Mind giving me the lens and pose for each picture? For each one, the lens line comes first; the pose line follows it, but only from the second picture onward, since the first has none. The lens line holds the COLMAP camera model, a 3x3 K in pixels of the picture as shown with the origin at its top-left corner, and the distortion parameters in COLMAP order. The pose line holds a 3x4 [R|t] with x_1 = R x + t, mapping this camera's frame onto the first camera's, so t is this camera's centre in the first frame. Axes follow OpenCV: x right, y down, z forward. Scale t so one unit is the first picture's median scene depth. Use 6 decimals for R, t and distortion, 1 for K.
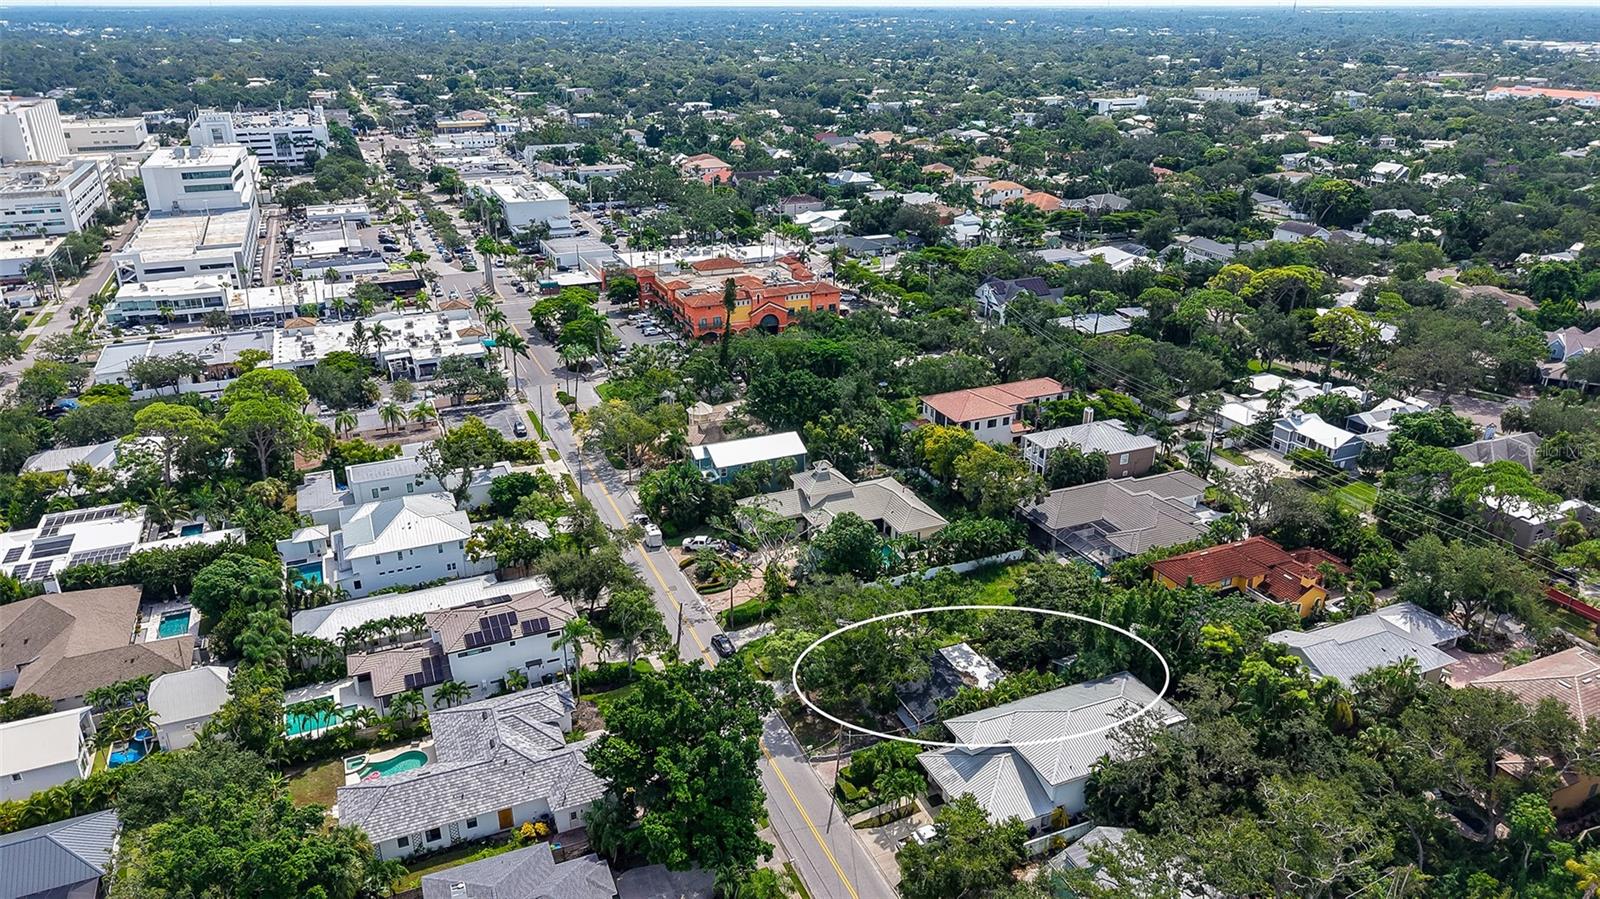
lens RADIAL K [[1069.0, 0, 800.0], [0, 1069.0, 449.5], [0, 0, 1]] dist [0.028050, -0.034527]
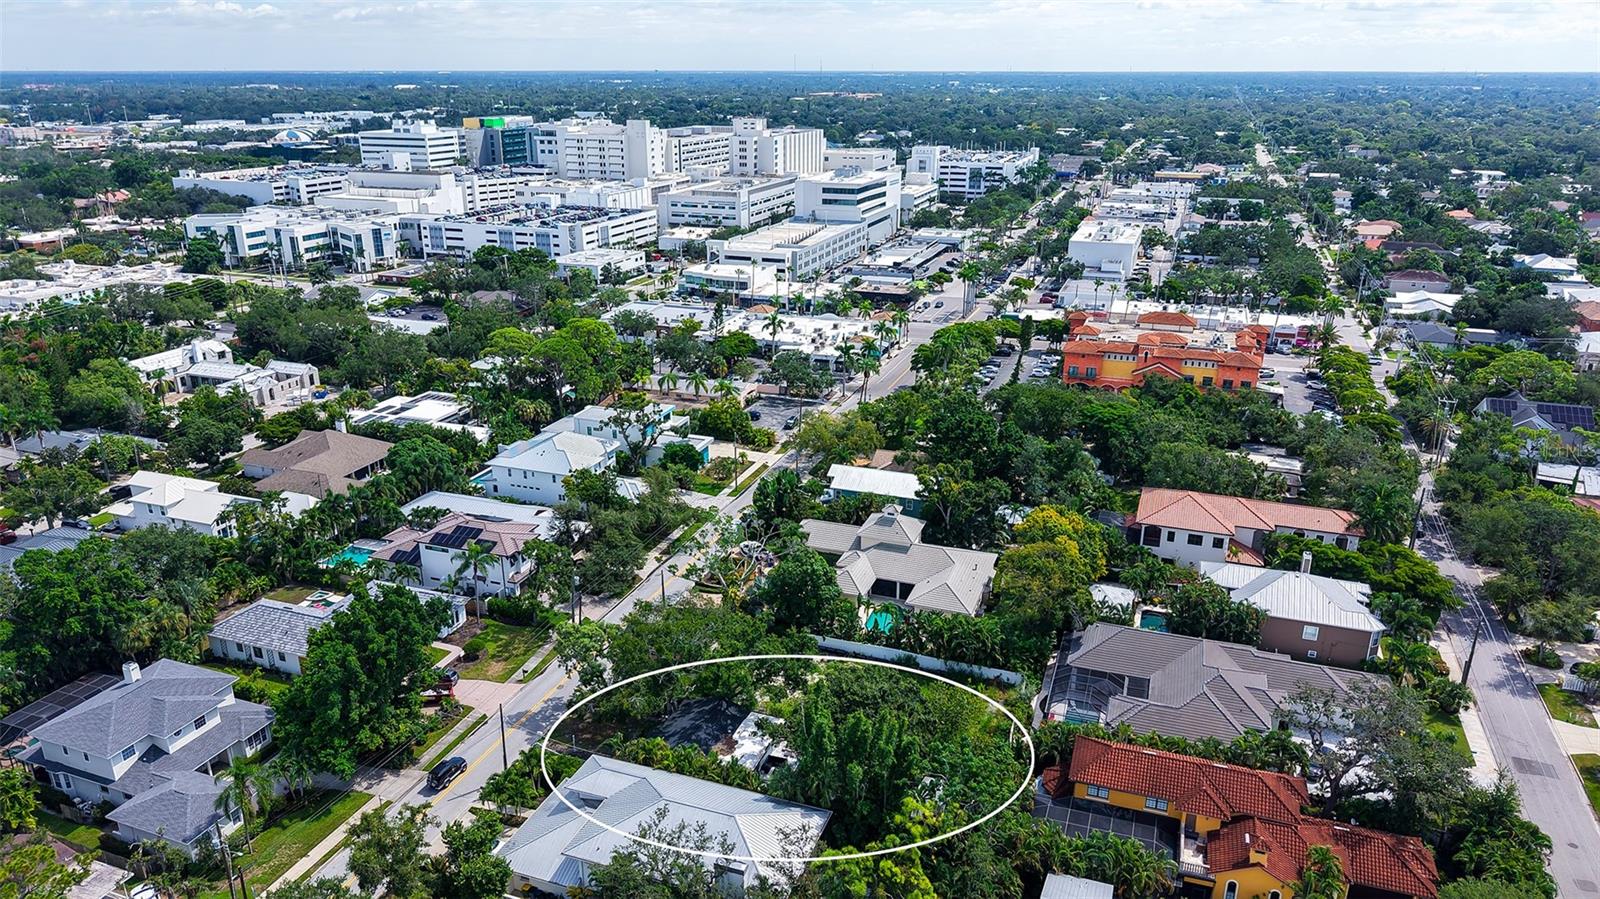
lens RADIAL K [[1069.0, 0, 800.0], [0, 1069.0, 449.5], [0, 0, 1]] dist [0.028050, -0.034527]
pose [[0.720872, 0.229395, -0.654004, 0.249736], [-0.263846, 0.963414, 0.047100, -0.025935], [0.640882, 0.138604, 0.755023, 0.124781]]
